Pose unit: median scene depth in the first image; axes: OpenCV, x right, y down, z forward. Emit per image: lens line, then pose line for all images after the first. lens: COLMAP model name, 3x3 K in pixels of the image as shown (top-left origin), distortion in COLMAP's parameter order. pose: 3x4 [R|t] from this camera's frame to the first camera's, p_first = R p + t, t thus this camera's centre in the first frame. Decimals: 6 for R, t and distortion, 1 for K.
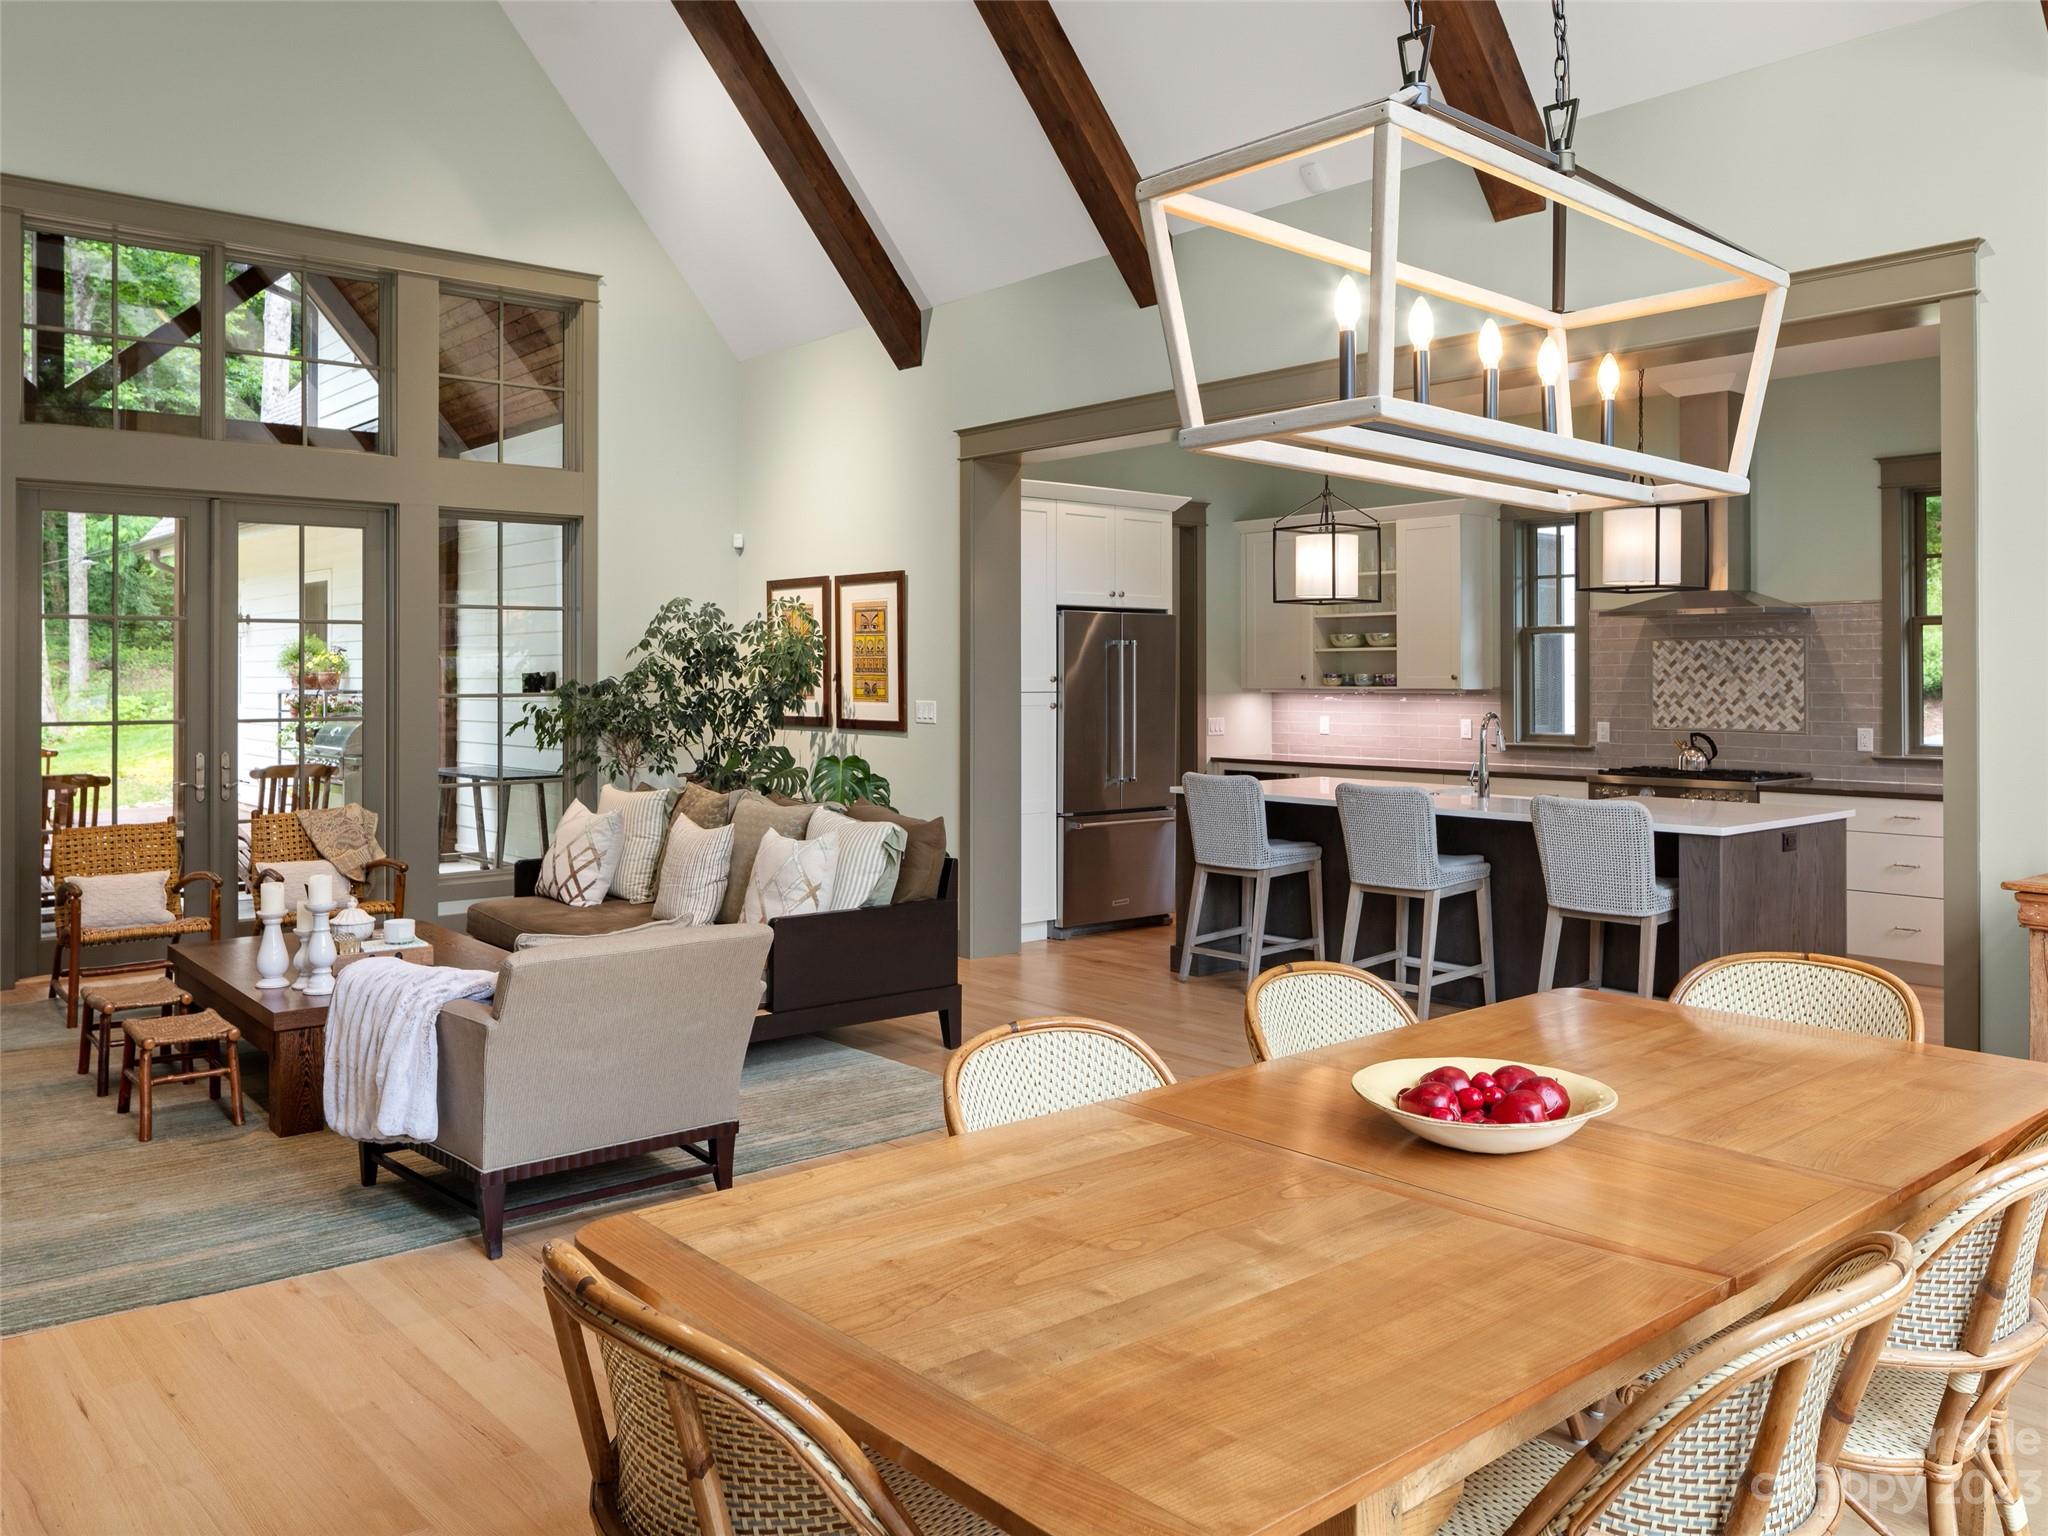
lens RADIAL K [[1595.8, 0, 1021.6], [0, 1595.8, 667.7], [0, 0, 1]] dist [-0.006502, 0.002595]
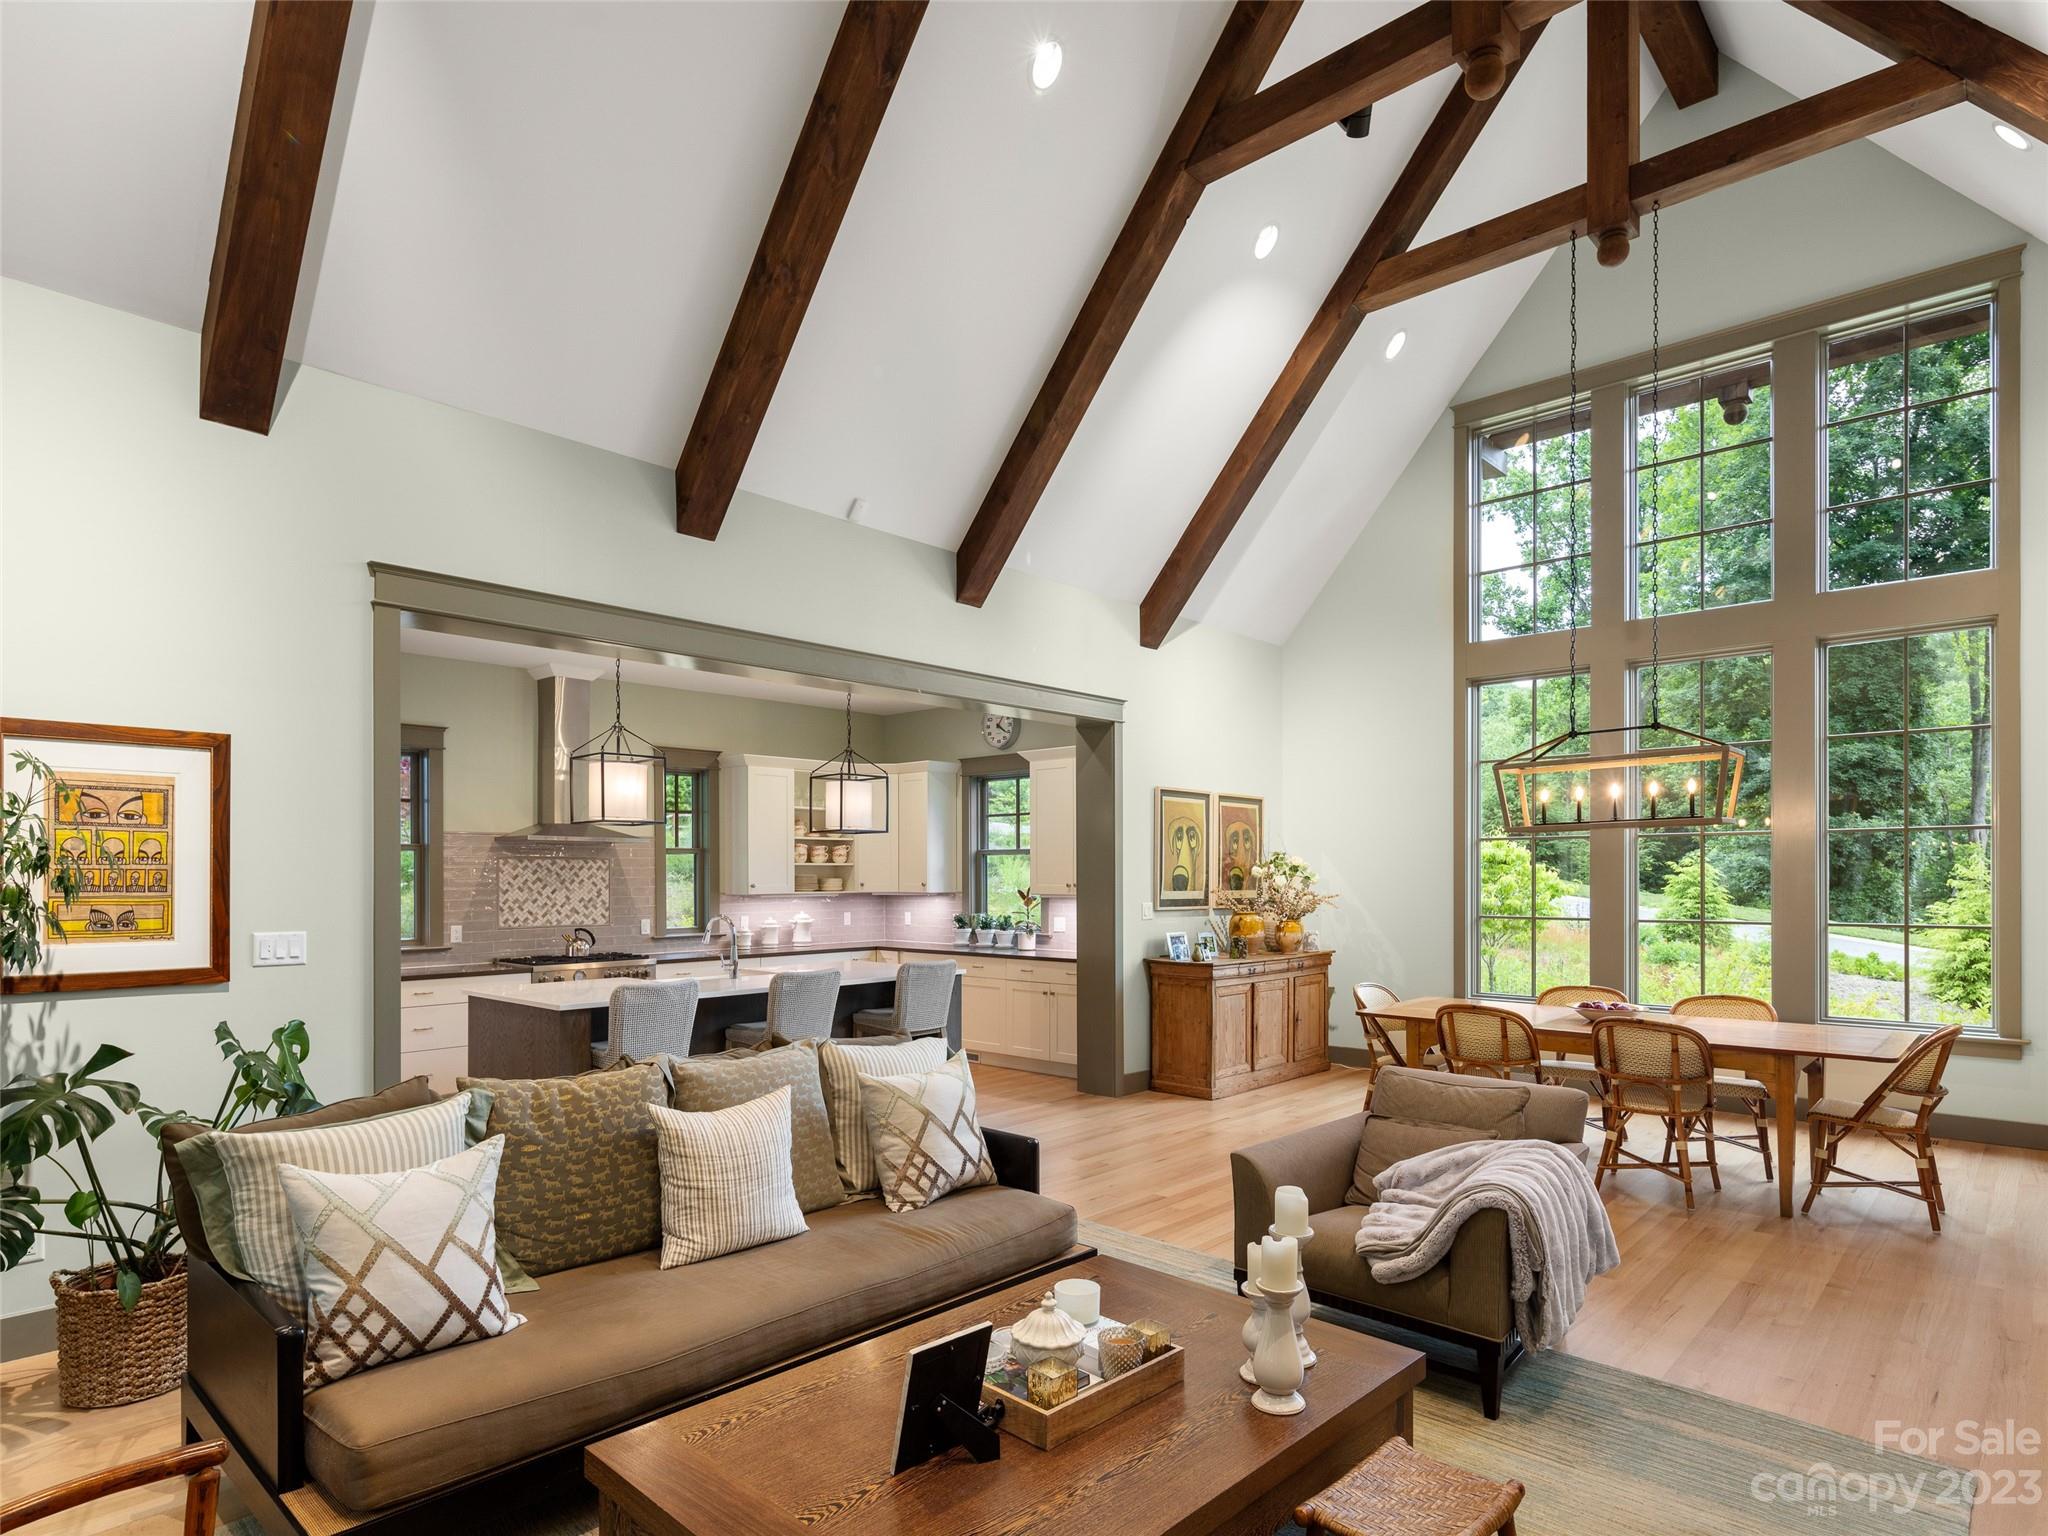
lens RADIAL K [[1105.3, 0, 1017.3], [0, 1105.3, 871.9], [0, 0, 1]] dist [0.011294, 0.000026]
pose [[-0.091677, 0.004888, 0.995777, -0.552152], [-0.000441, 0.999988, -0.004949, -0.002735], [-0.995789, -0.000893, -0.091674, 0.712650]]
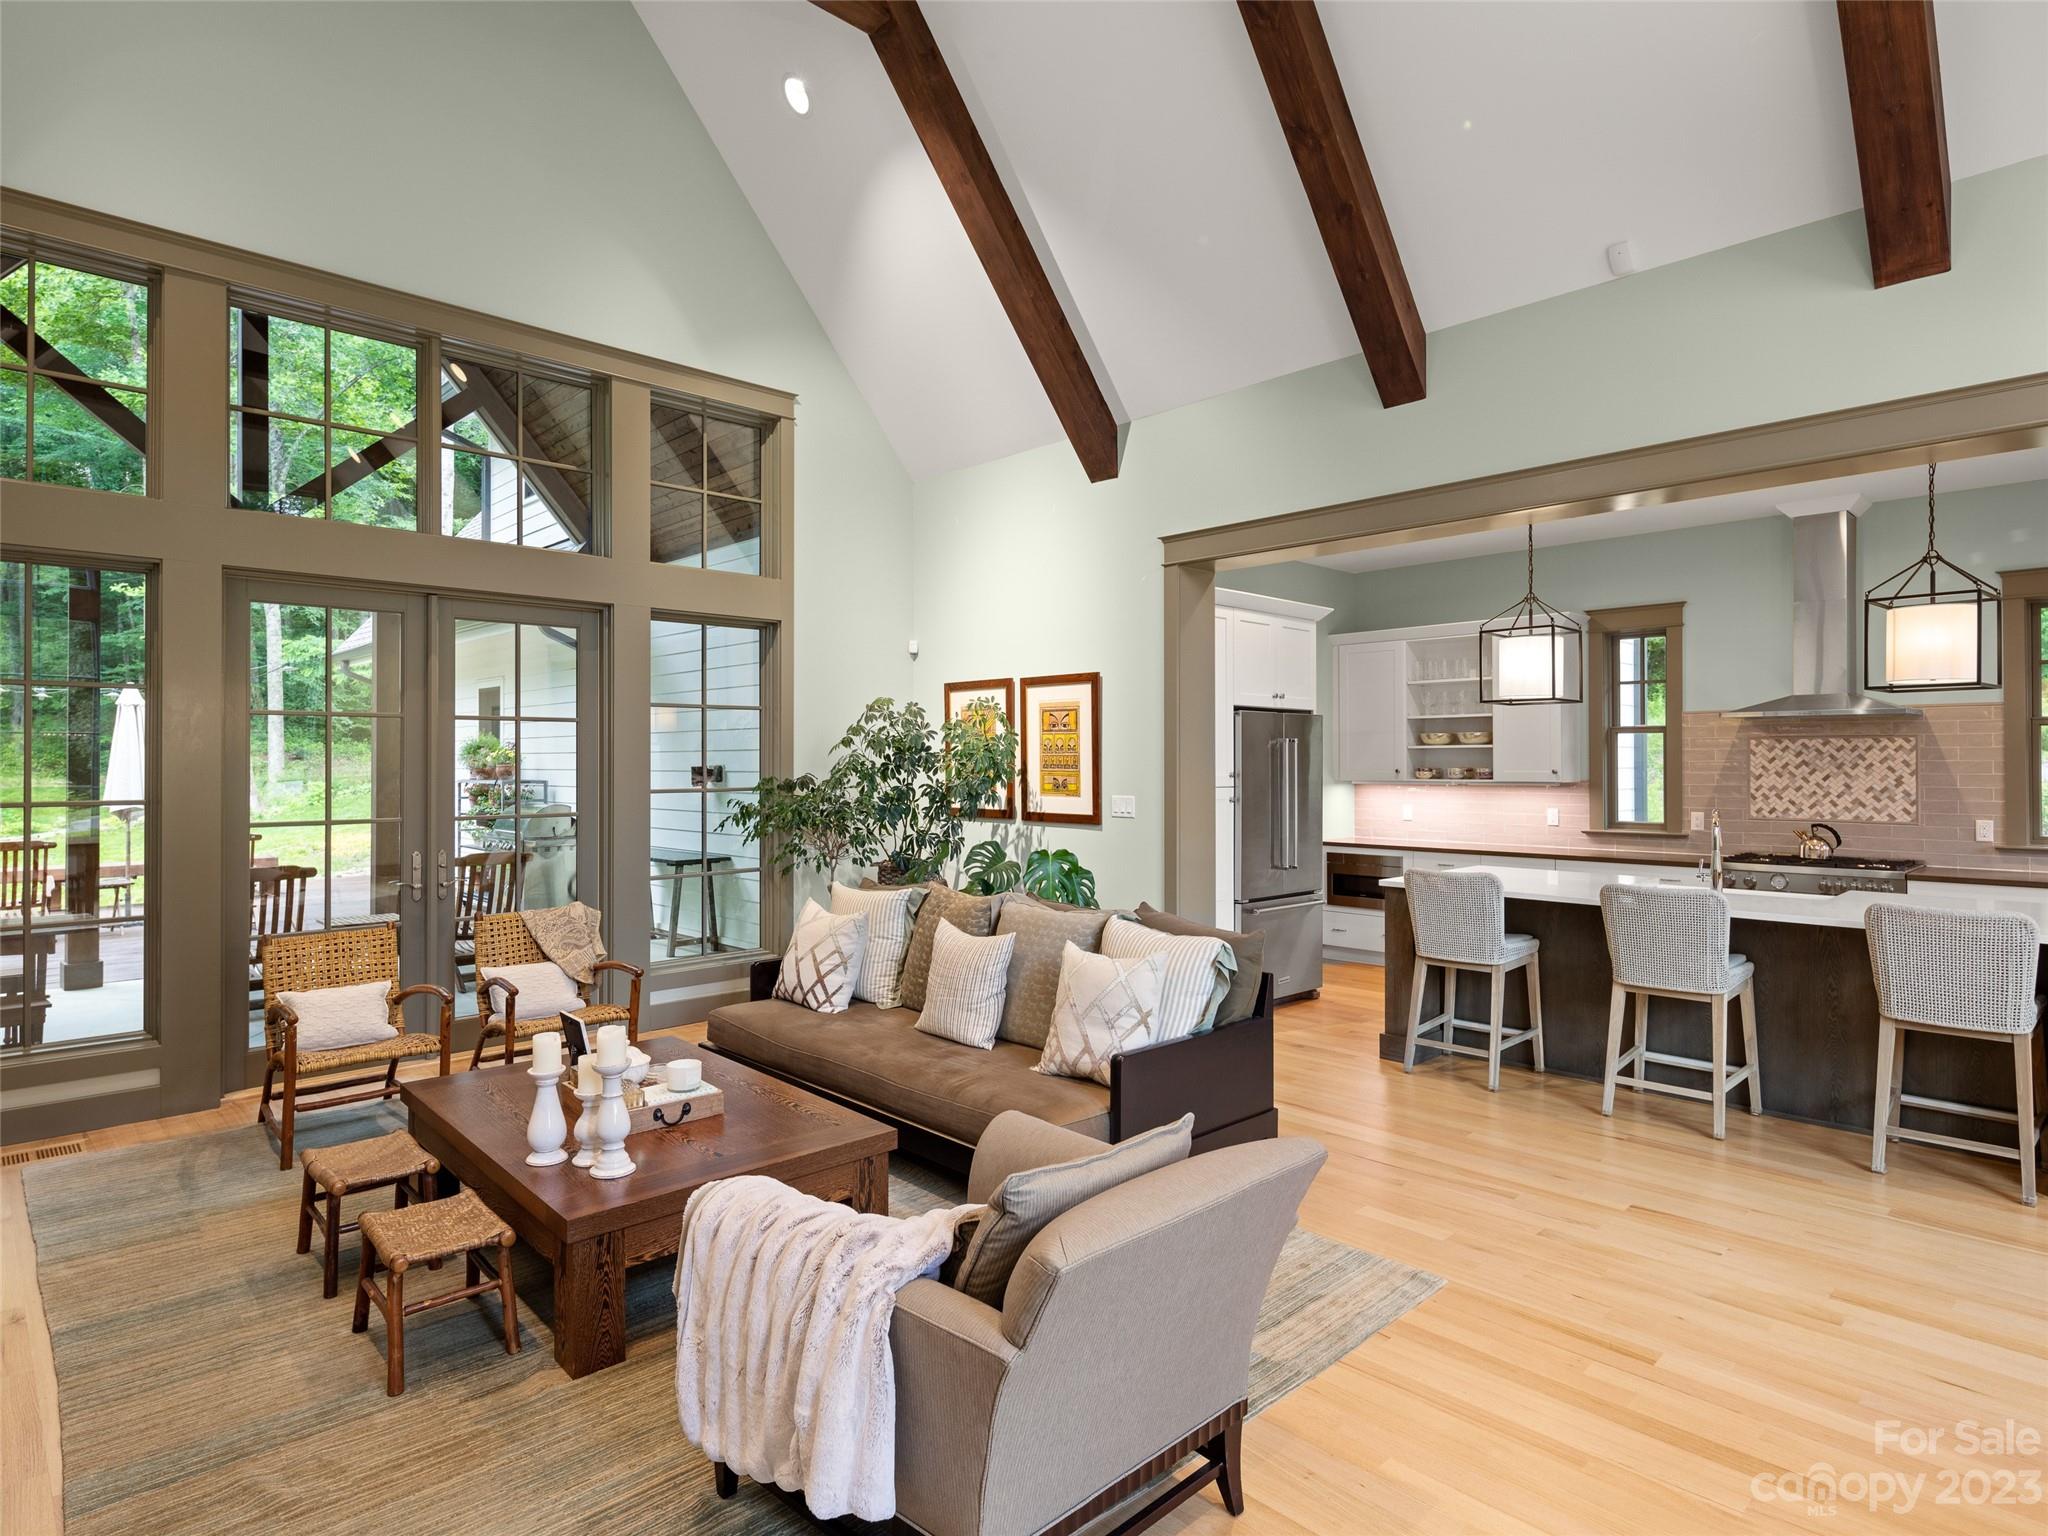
lens RADIAL K [[1134.4, 0, 1033.2], [0, 1134.4, 757.7], [0, 0, 1]] dist [0.003963, -0.001022]
pose [[0.998467, 0.000239, 0.055351, -0.157196], [-0.000269, 1.000000, 0.000529, -0.004775], [-0.055351, -0.000543, 0.998467, 0.250678]]
